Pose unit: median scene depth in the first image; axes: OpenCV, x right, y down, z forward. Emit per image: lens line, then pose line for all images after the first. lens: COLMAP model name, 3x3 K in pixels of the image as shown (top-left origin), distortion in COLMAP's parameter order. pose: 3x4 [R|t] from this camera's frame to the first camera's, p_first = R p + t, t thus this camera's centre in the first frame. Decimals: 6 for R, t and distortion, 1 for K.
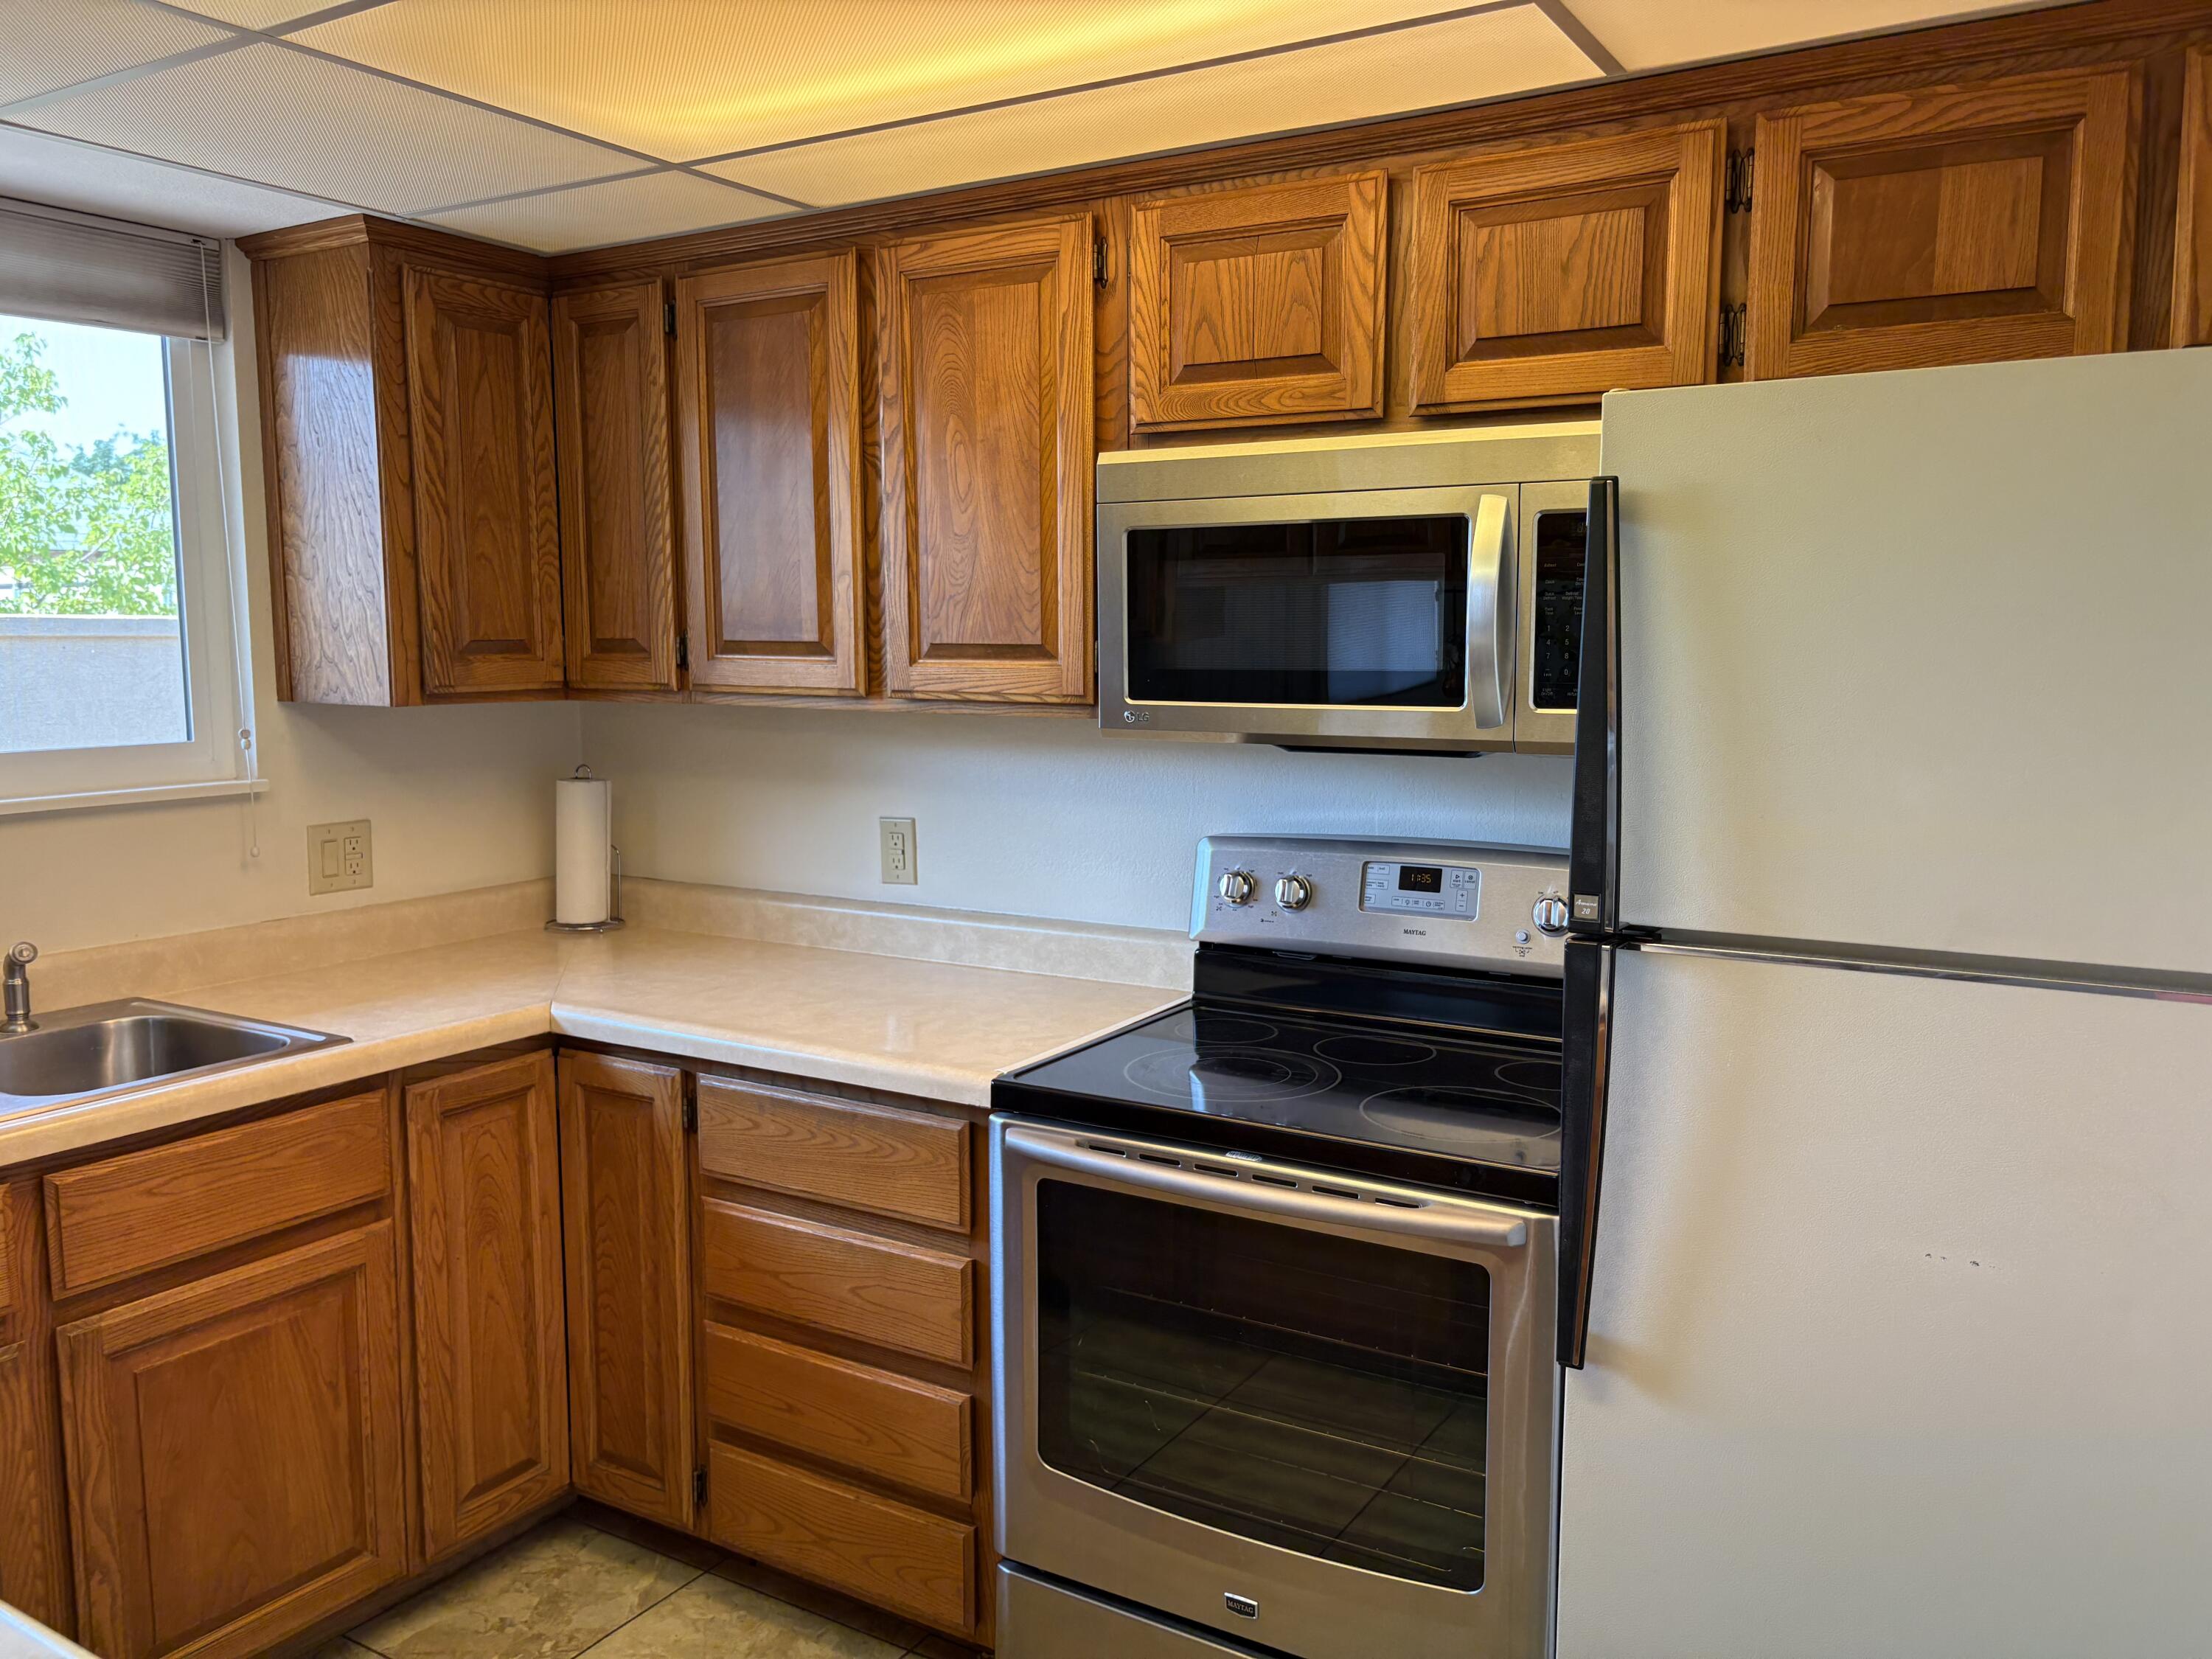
lens RADIAL K [[1671.3, 0, 1104.0], [0, 1671.3, 833.8], [0, 0, 1]] dist [0.069673, -0.086157]
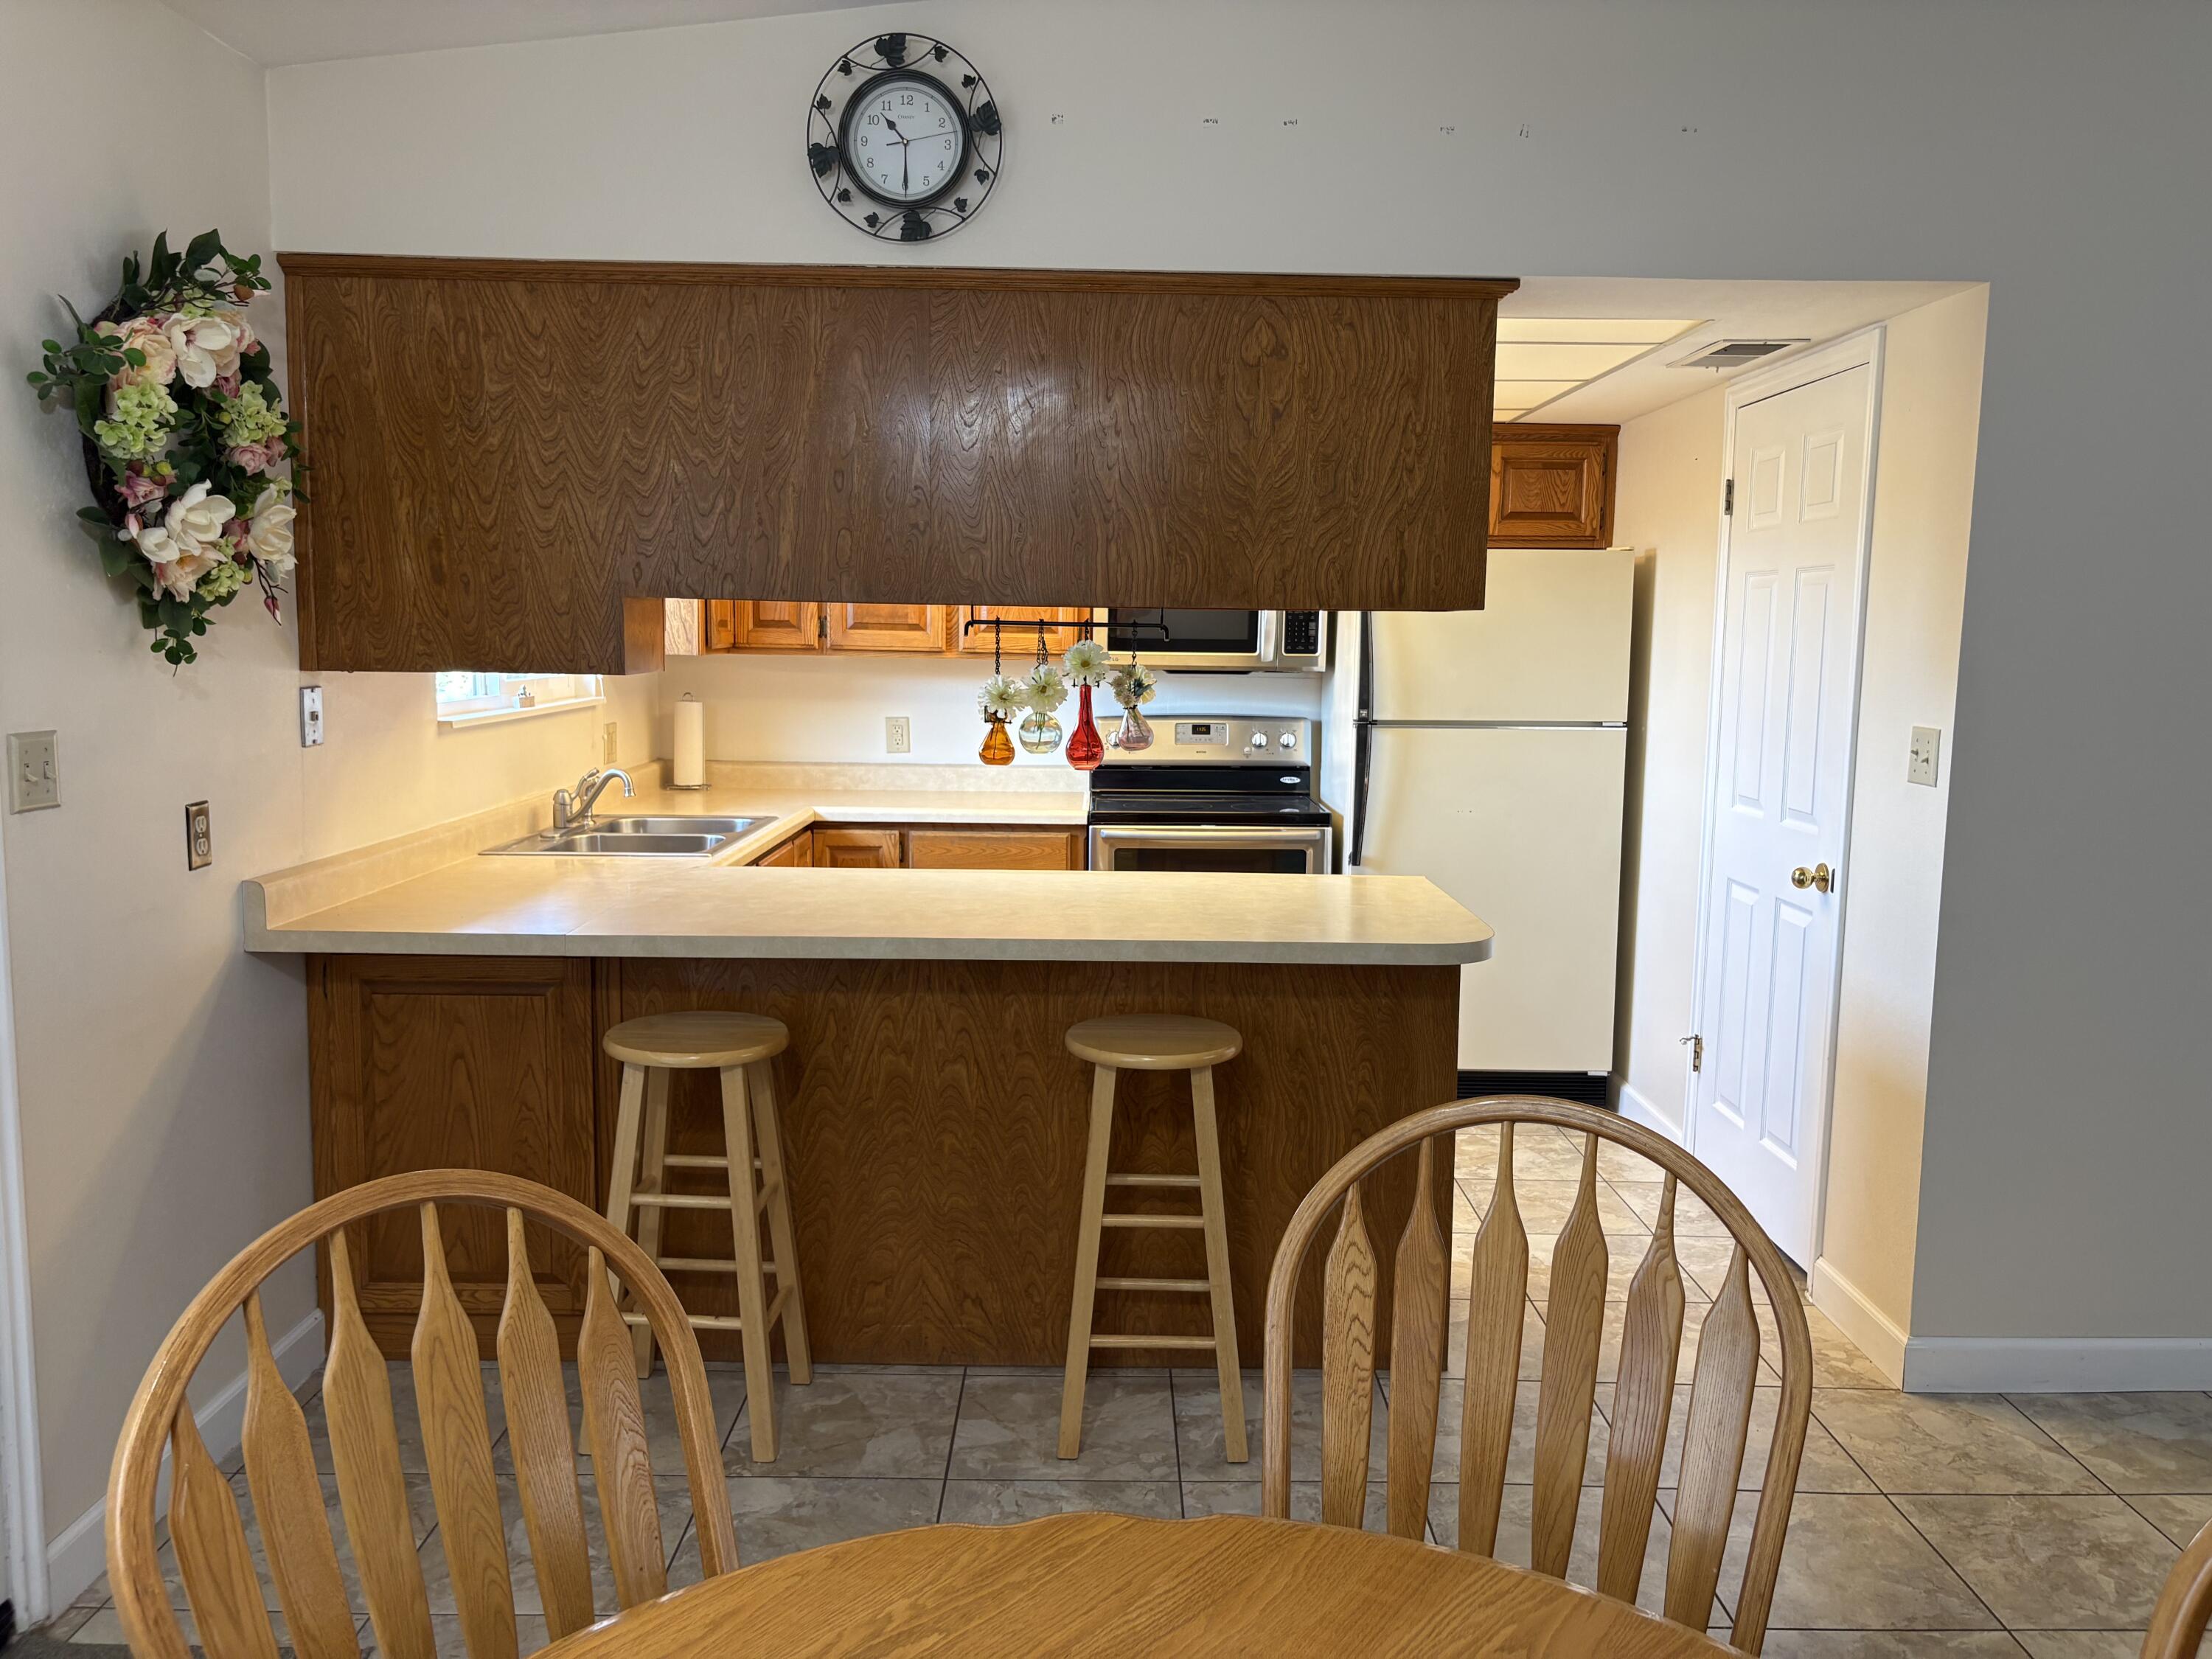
lens RADIAL K [[1671.3, 0, 1104.0], [0, 1671.3, 833.8], [0, 0, 1]] dist [0.069673, -0.086157]
pose [[0.855326, -0.052060, 0.515468, -1.123874], [0.047491, 0.998628, 0.022055, 0.113492], [-0.515909, 0.005616, 0.856625, -0.915590]]
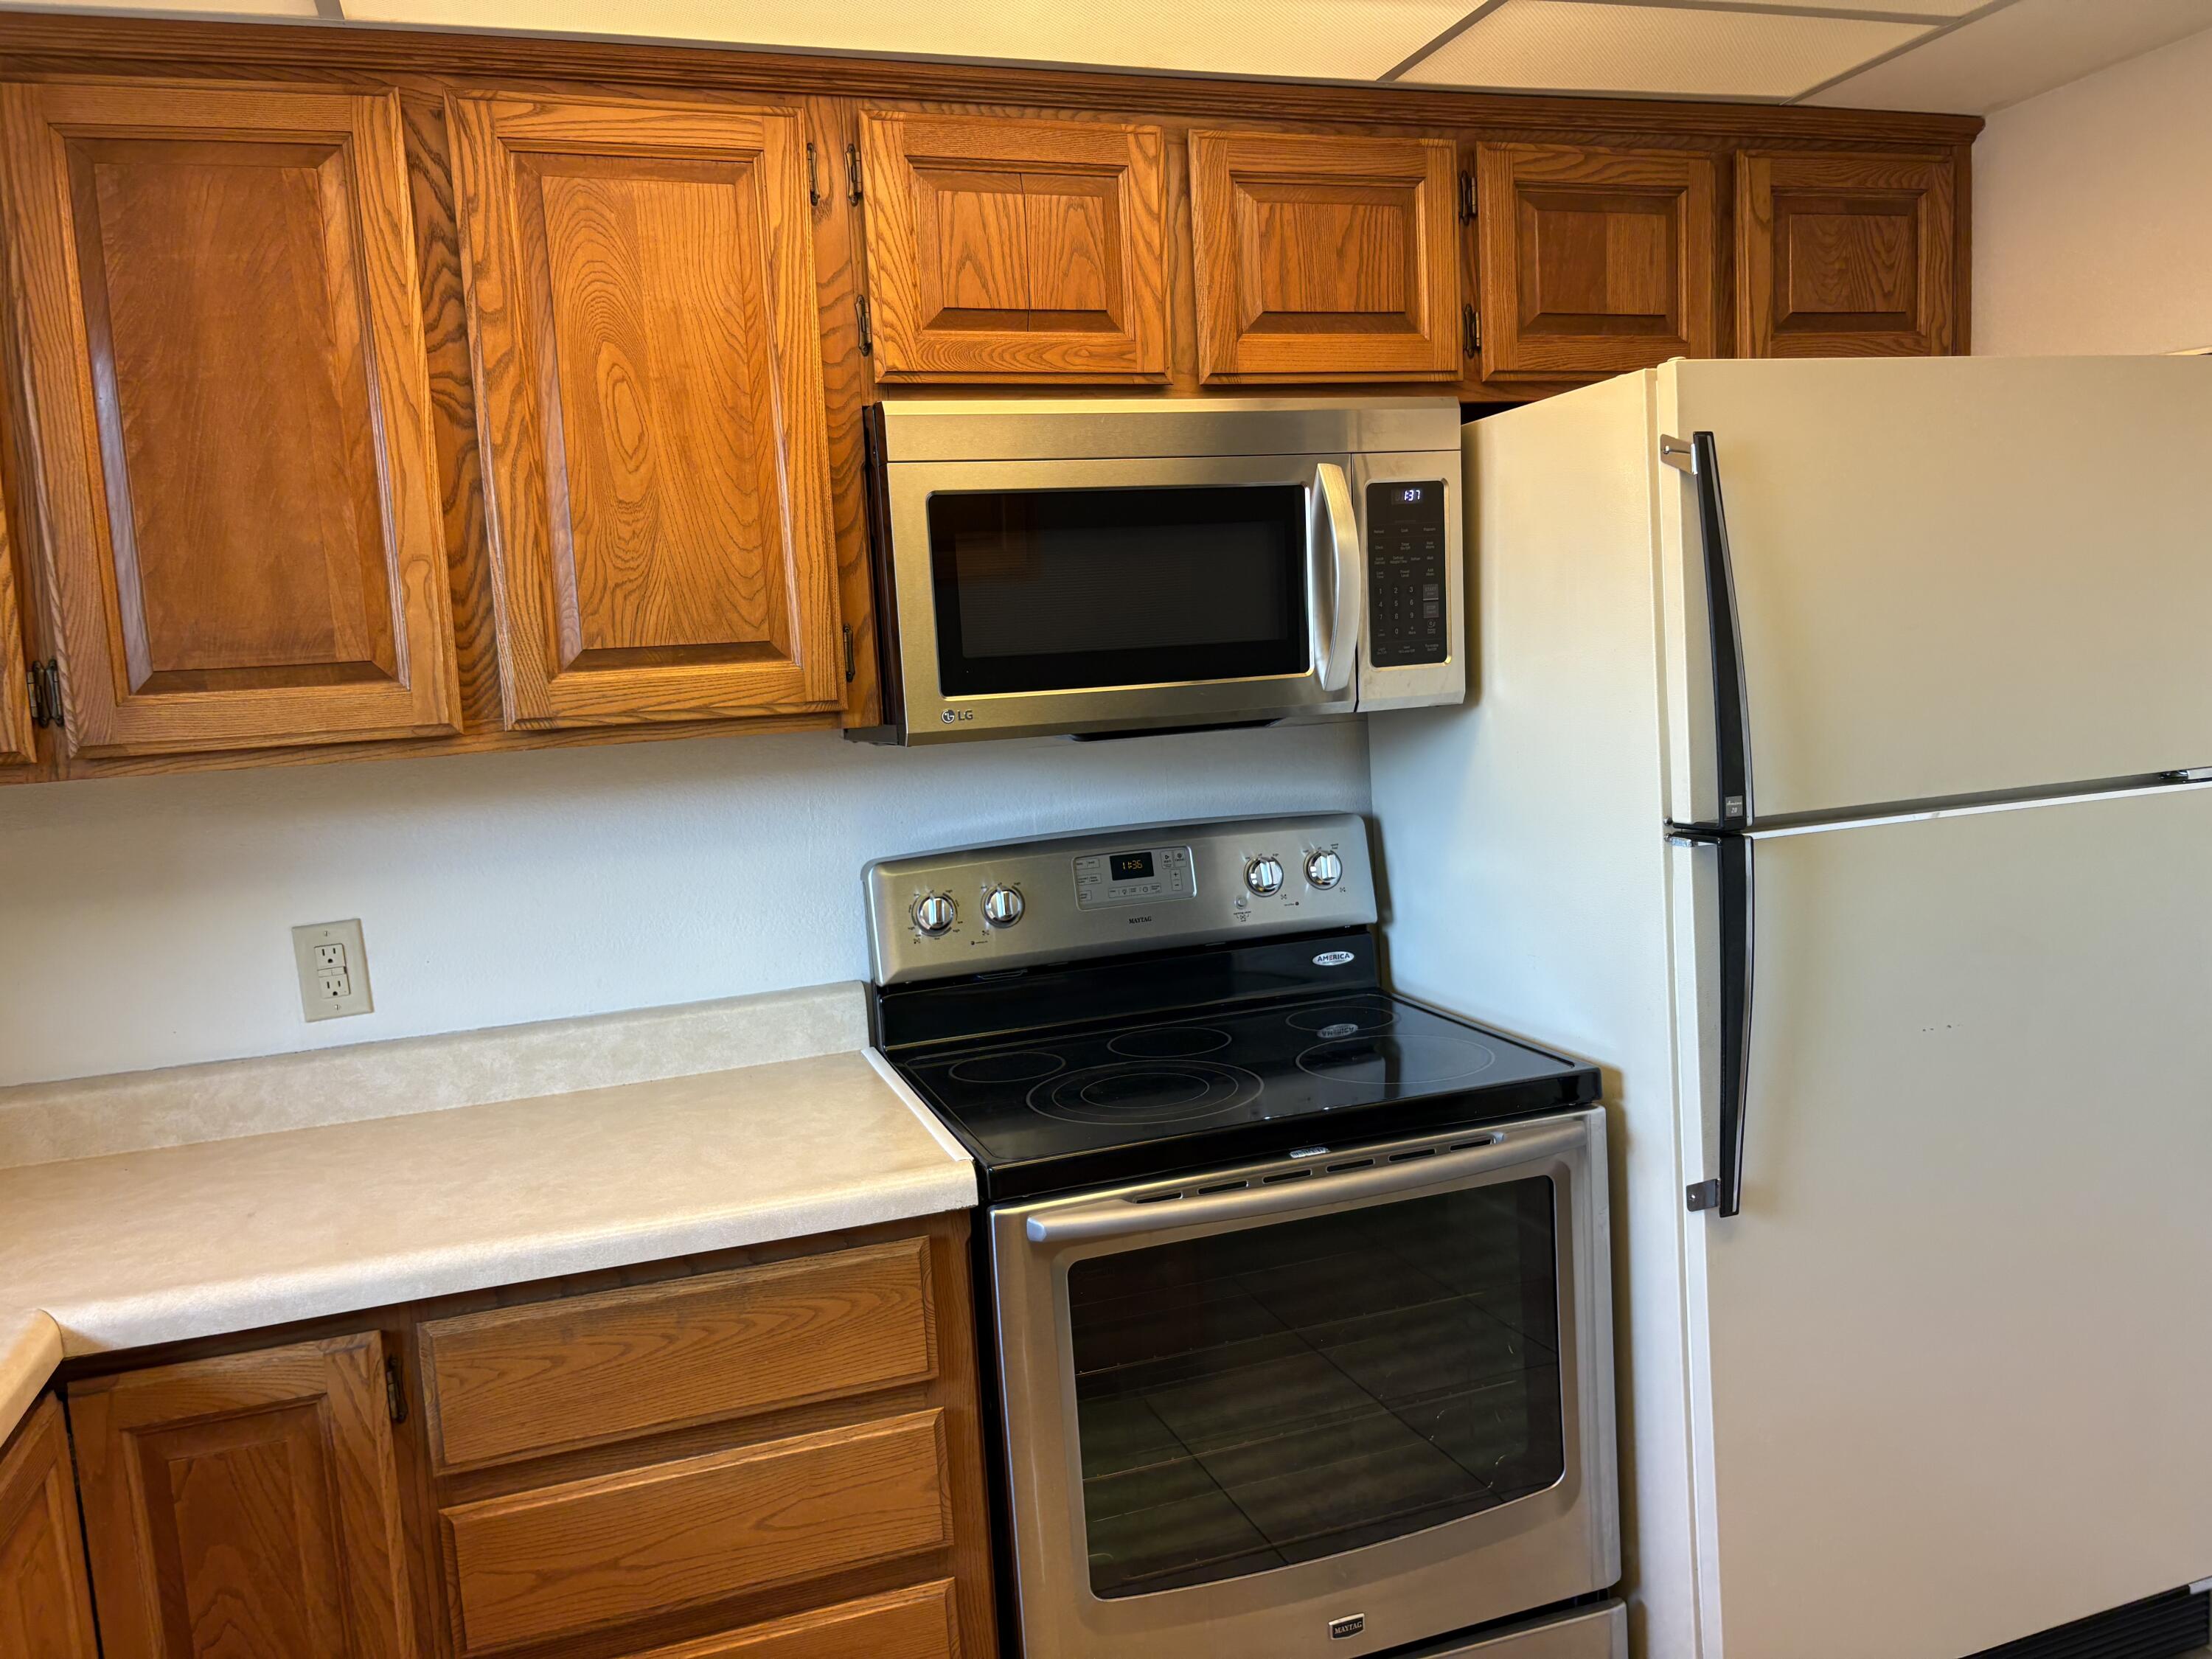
lens RADIAL K [[1682.4, 0, 1118.8], [0, 1682.4, 837.3], [0, 0, 1]] dist [0.041450, -0.049580]
pose [[0.640571, -0.124842, 0.757683, -0.548126], [0.149738, 0.988063, 0.036208, -0.025709], [-0.753158, 0.090260, 0.651618, 0.363876]]
